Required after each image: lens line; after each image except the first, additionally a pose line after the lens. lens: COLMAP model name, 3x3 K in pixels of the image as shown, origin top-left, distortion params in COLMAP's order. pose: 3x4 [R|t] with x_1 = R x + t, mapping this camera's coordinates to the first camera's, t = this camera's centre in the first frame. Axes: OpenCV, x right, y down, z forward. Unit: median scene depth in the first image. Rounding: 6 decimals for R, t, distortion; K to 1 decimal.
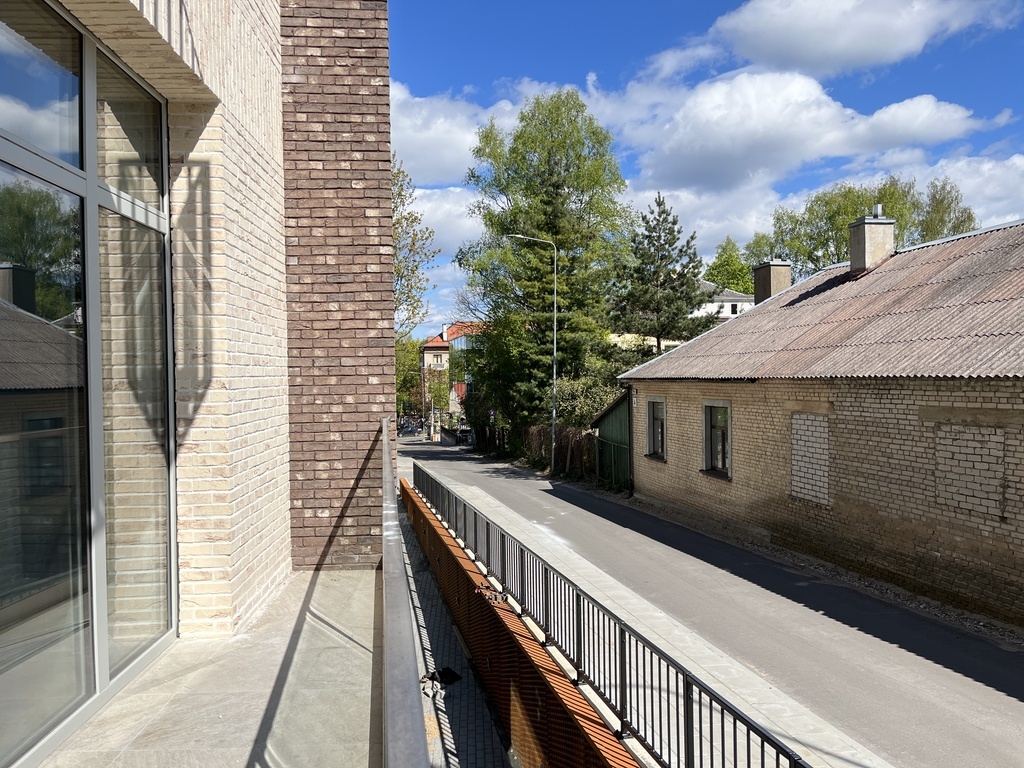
lens RADIAL K [[768.8, 0, 519.3], [0, 768.8, 386.3], [0, 0, 1]] dist [0.070161, -0.103760]
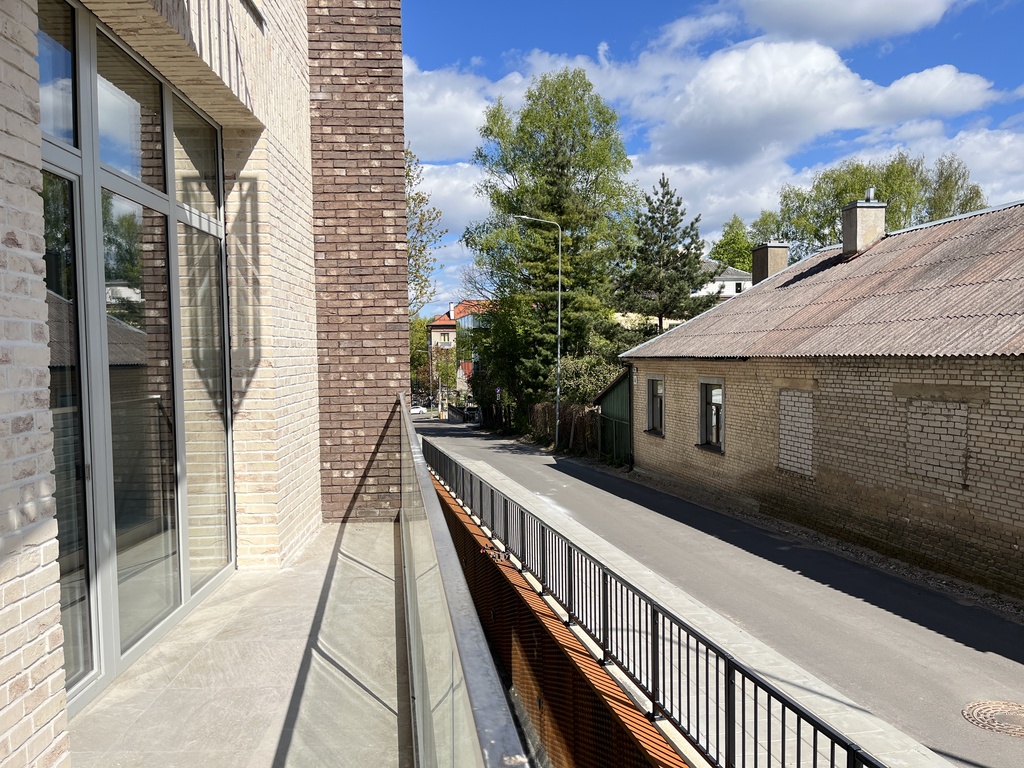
lens RADIAL K [[772.1, 0, 511.9], [0, 772.1, 390.4], [0, 0, 1]] dist [0.068441, -0.096481]
pose [[0.999814, 0.000789, -0.019281, 0.010926], [-0.000143, 0.999438, 0.033514, -0.000461], [0.019296, -0.033505, 0.999252, -0.116723]]
